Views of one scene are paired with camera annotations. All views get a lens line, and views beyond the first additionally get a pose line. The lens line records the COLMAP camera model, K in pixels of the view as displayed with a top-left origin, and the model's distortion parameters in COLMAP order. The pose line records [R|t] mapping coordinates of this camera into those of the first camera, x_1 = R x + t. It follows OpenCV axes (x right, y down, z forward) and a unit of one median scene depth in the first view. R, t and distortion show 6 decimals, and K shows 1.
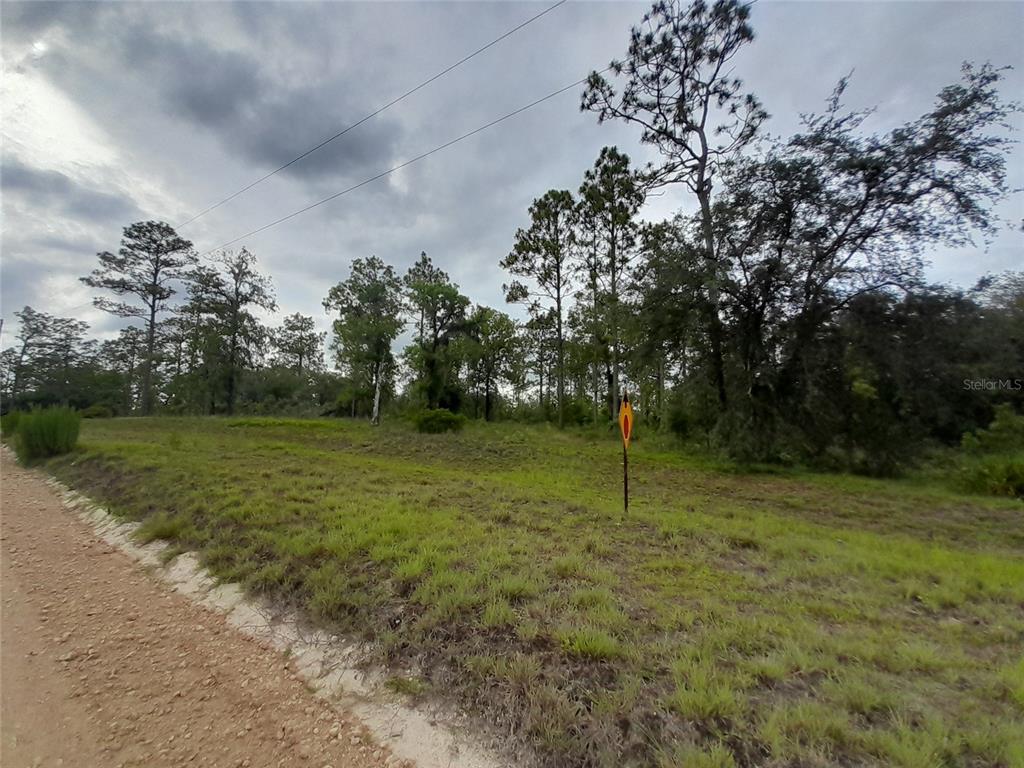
lens RADIAL K [[402.6, 0, 504.0], [0, 402.6, 388.8], [0, 0, 1]] dist [0.020376, -0.013639]
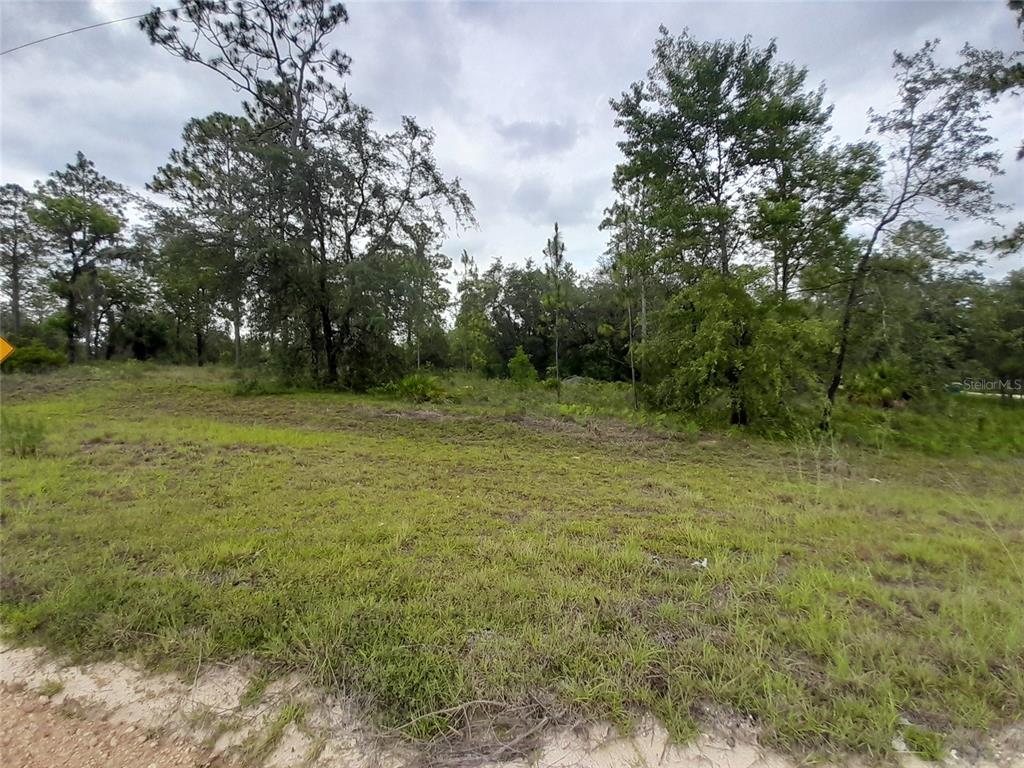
lens RADIAL K [[402.6, 0, 516.3], [0, 402.6, 384.5], [0, 0, 1]] dist [0.020376, -0.013639]
pose [[0.896985, -0.033881, 0.440761, 0.461011], [-0.022191, 0.992350, 0.121442, 0.000017], [-0.441504, -0.118713, 0.889372, -0.311189]]
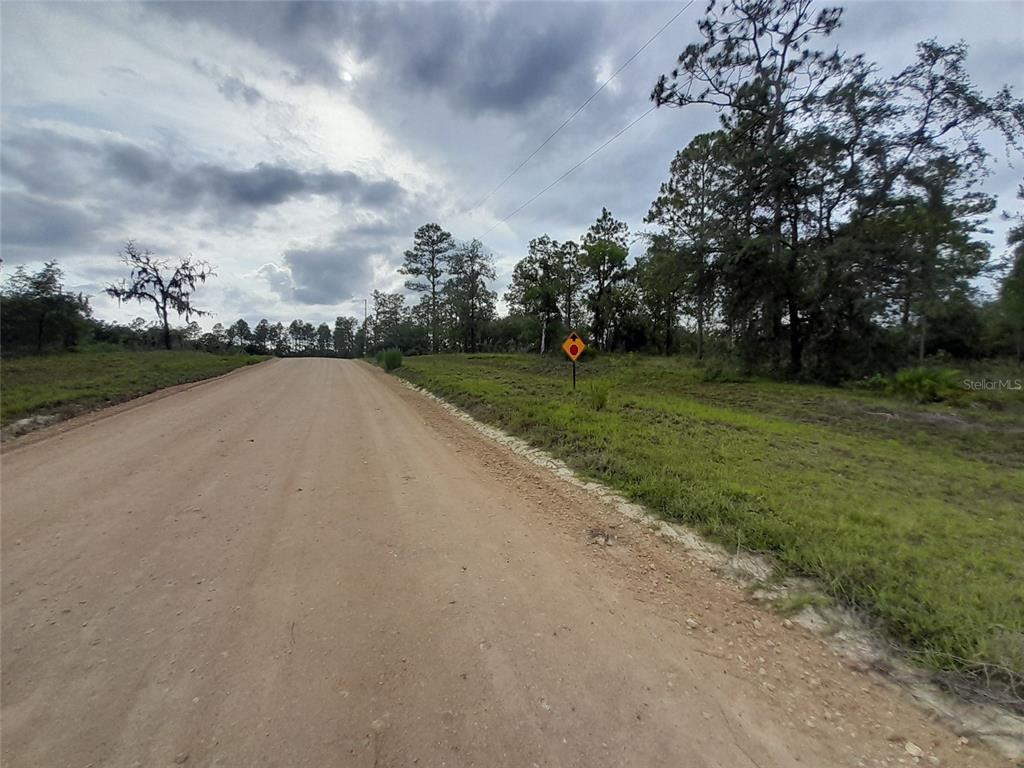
lens RADIAL K [[402.6, 0, 503.1], [0, 402.6, 384.2], [0, 0, 1]] dist [0.020376, -0.013639]
pose [[0.839955, 0.022480, -0.542190, 0.431436], [0.054406, 0.990619, 0.125358, -0.005842], [0.539922, -0.134793, 0.830852, -0.390284]]
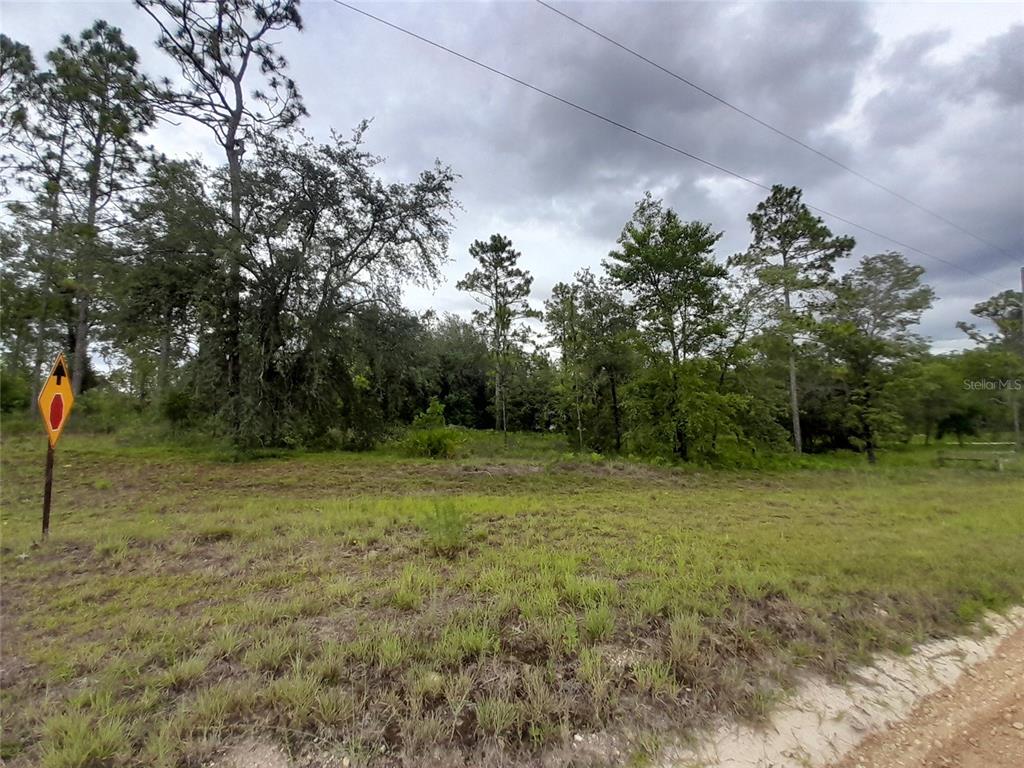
lens RADIAL K [[402.6, 0, 519.2], [0, 402.6, 386.9], [0, 0, 1]] dist [0.020376, -0.013639]
pose [[0.476165, 0.048679, 0.878008, 0.035780], [-0.072680, 0.997229, -0.015872, 0.002507], [-0.876347, -0.056256, 0.478383, -0.011670]]
